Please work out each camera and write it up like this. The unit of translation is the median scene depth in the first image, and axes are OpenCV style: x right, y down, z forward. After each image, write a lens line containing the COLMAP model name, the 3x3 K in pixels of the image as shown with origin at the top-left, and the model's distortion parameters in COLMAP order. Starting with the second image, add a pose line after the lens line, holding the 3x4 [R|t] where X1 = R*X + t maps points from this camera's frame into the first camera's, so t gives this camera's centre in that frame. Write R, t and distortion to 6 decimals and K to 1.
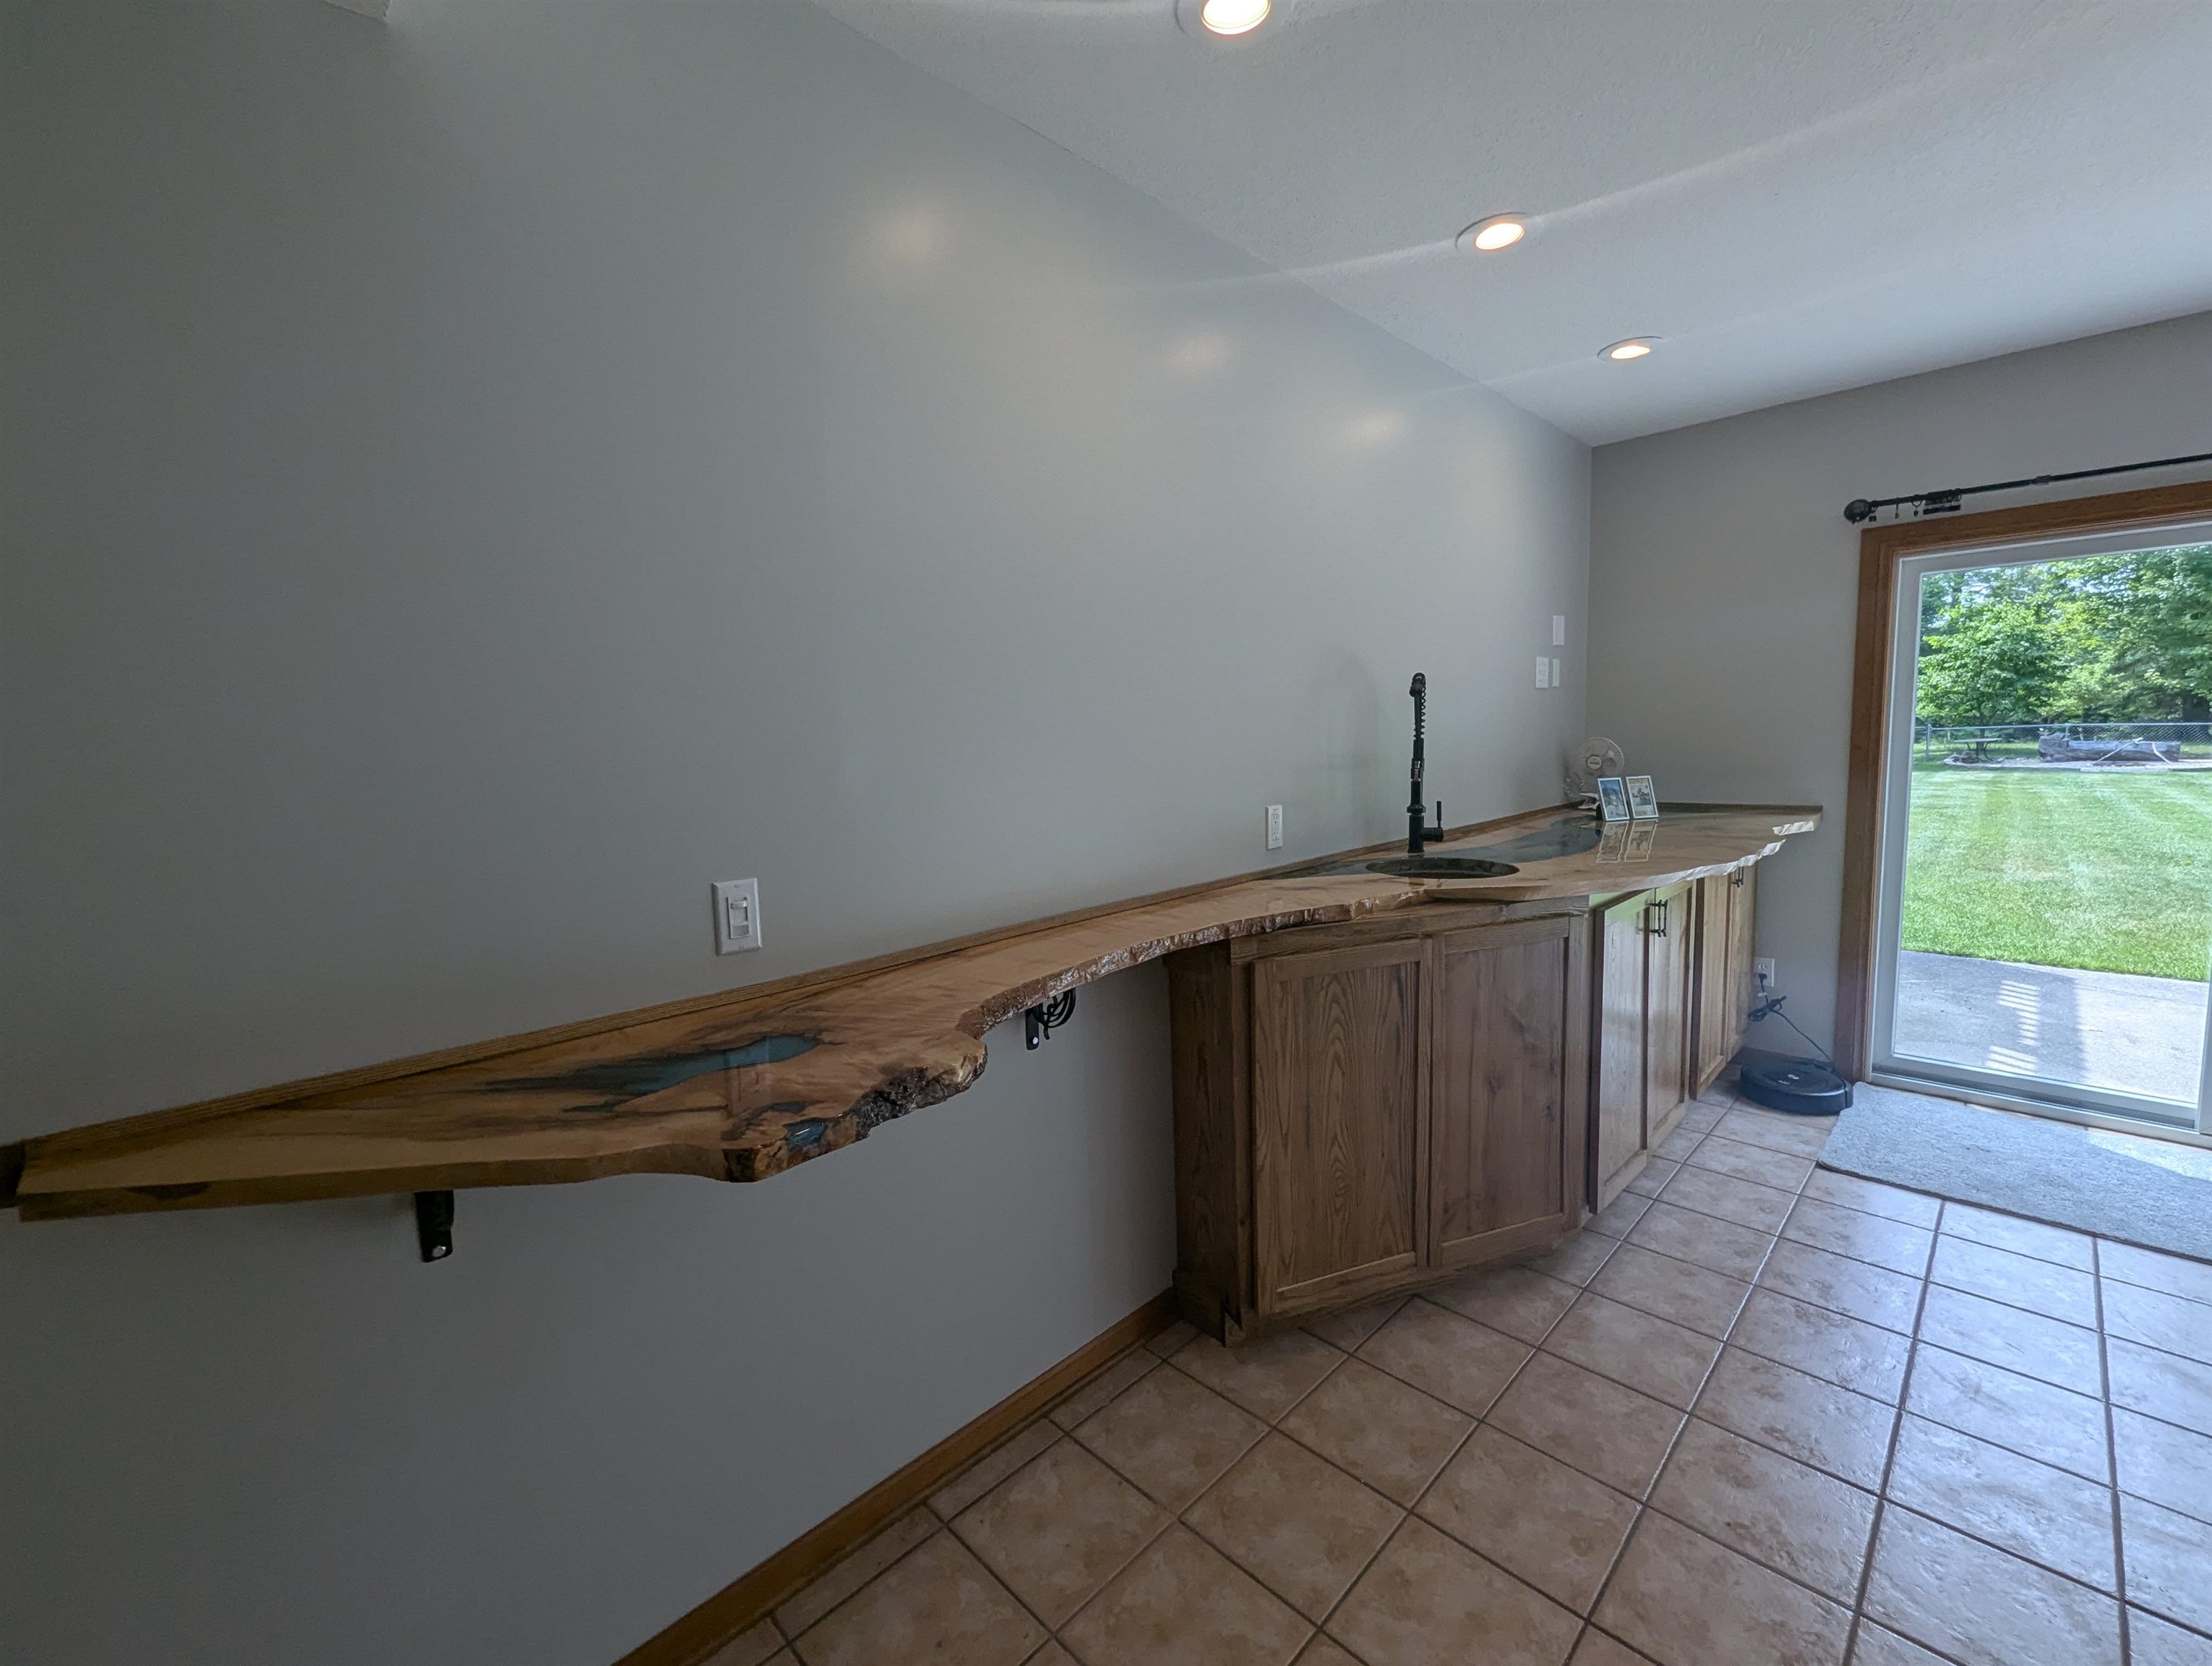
lens RADIAL K [[920.9, 0, 1105.9], [0, 920.9, 828.4], [0, 0, 1]] dist [0.002902, -0.000088]
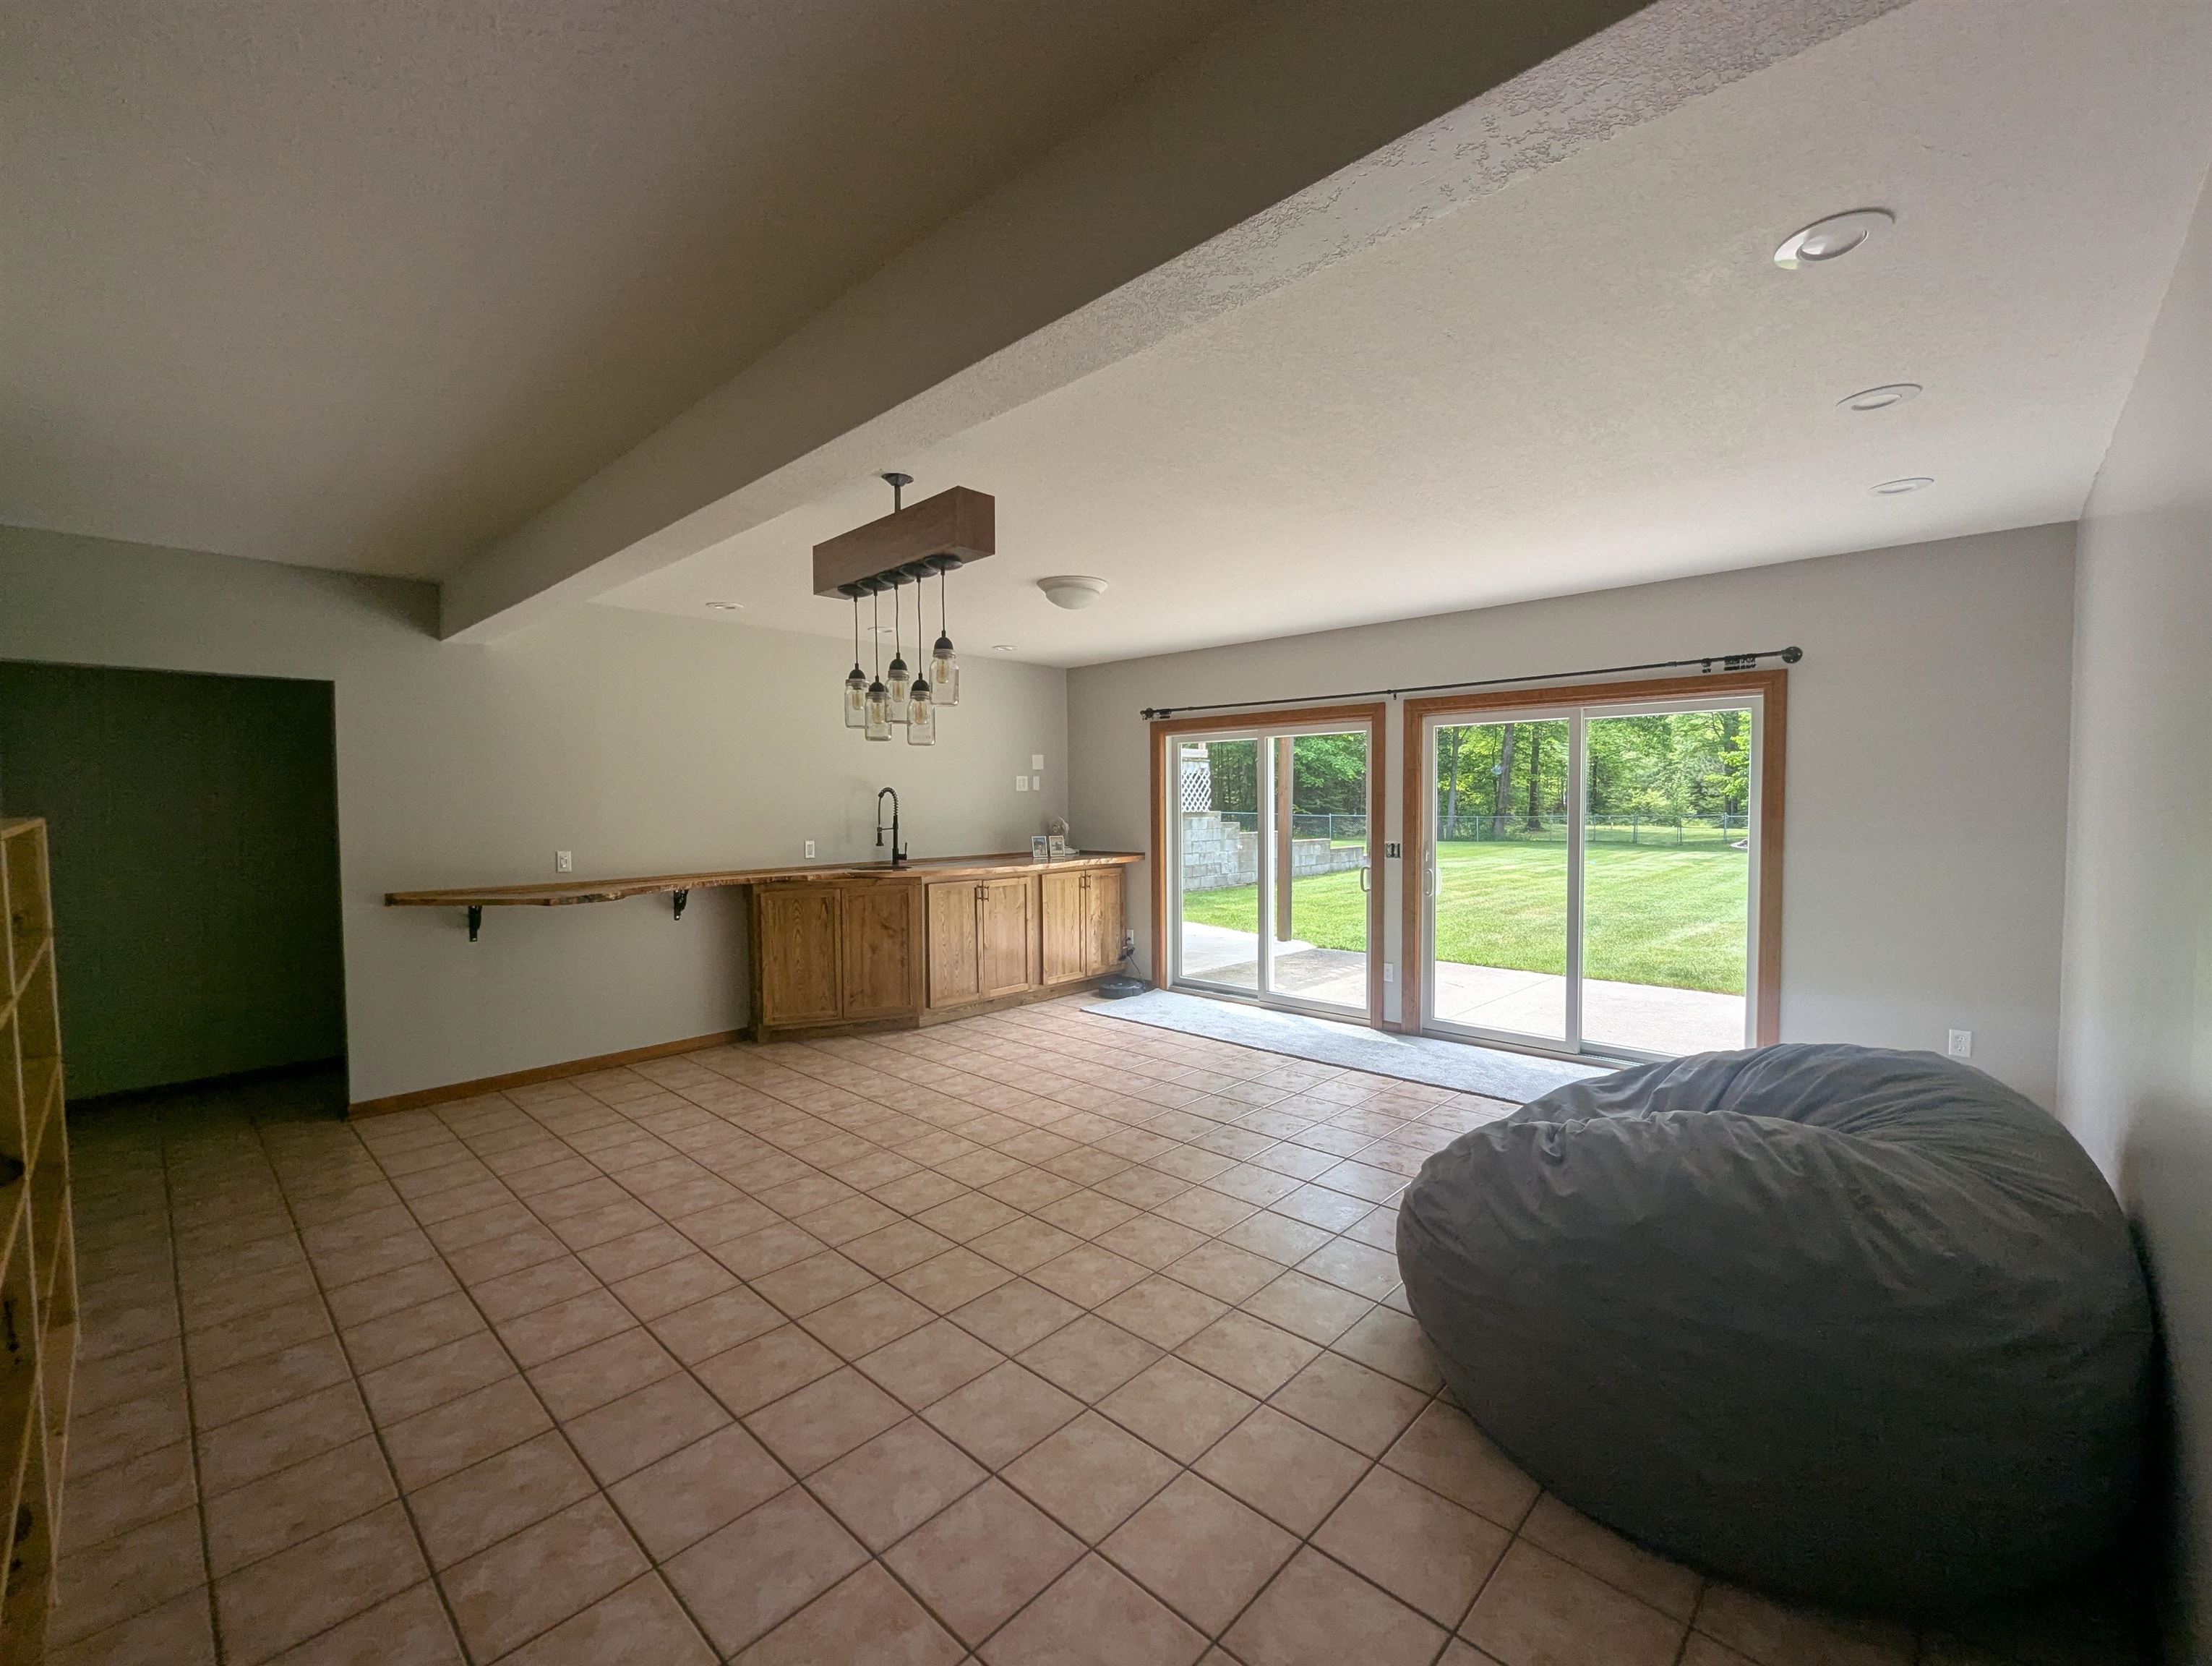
lens RADIAL K [[920.9, 0, 1107.4], [0, 920.9, 838.7], [0, 0, 1]] dist [0.002902, -0.000088]
pose [[0.999266, 0.023624, 0.030142, 0.863379], [-0.021715, 0.997831, -0.062141, 0.100763], [-0.031544, 0.061441, 0.997612, -1.419028]]
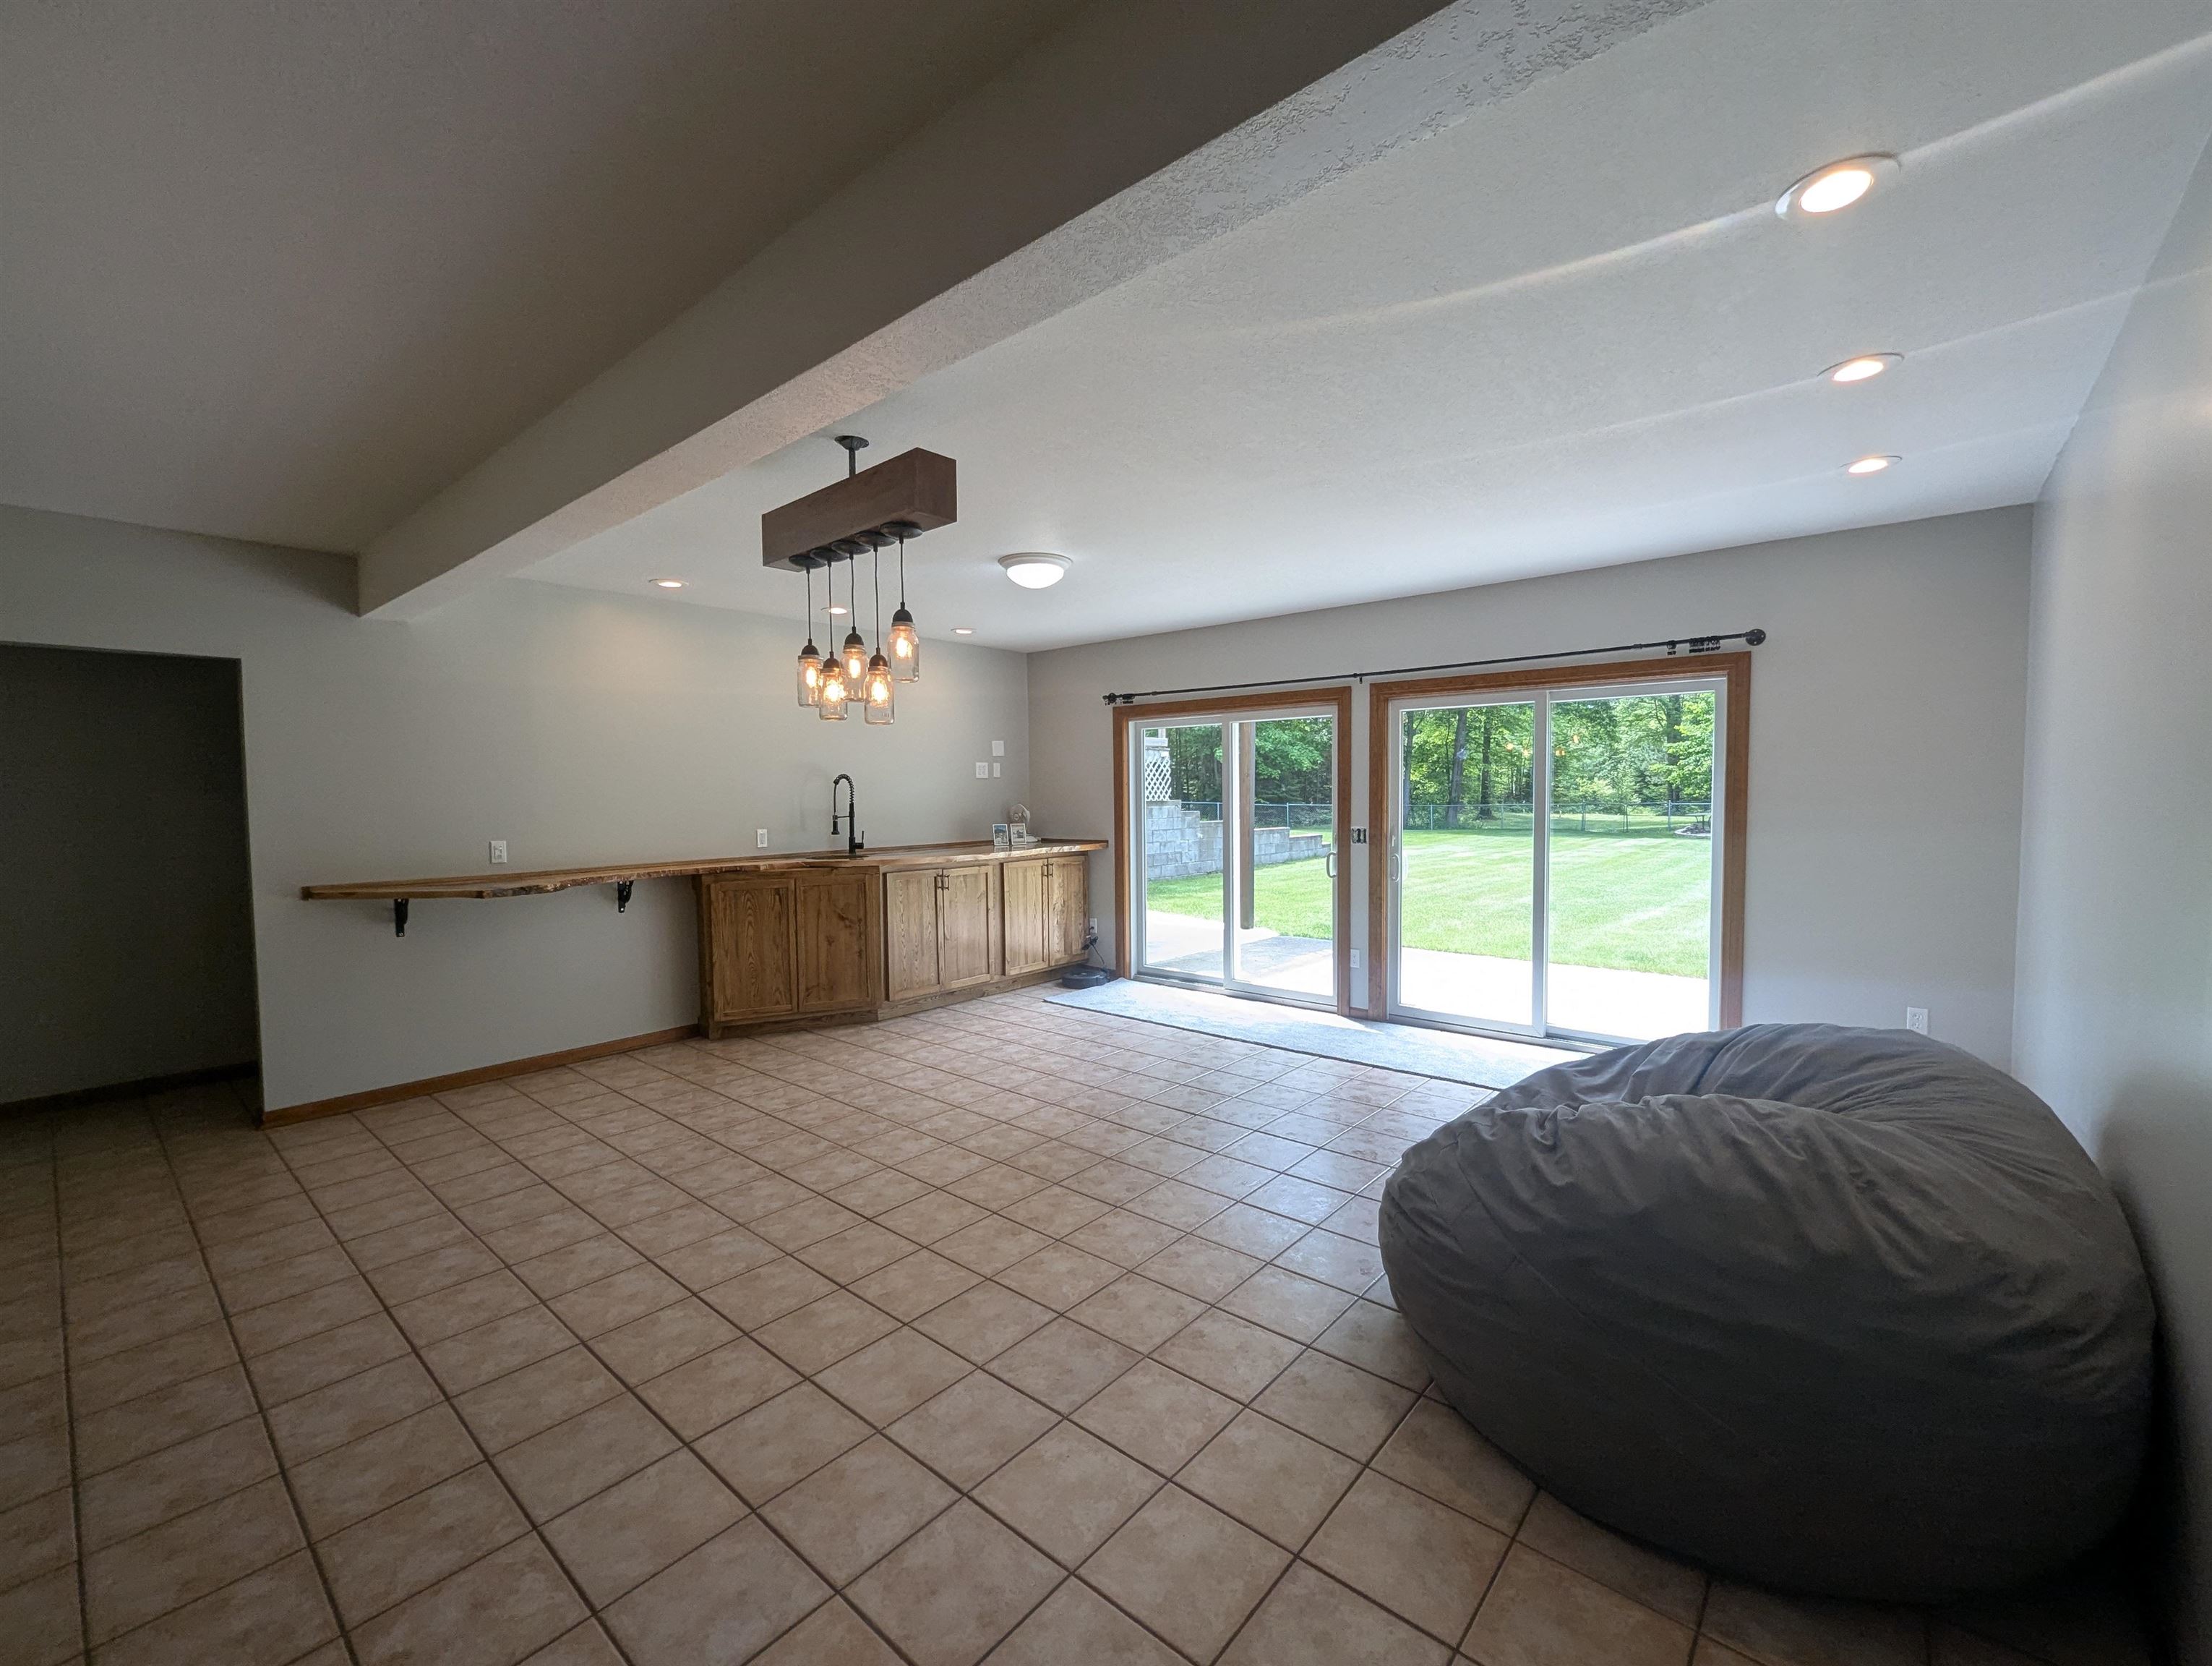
lens RADIAL K [[920.9, 0, 1107.4], [0, 920.9, 836.4], [0, 0, 1]] dist [0.002902, -0.000088]
pose [[0.996965, 0.017717, 0.075803, 0.851575], [-0.013520, 0.998365, -0.055534, 0.108097], [-0.076663, 0.054340, 0.995575, -1.370128]]
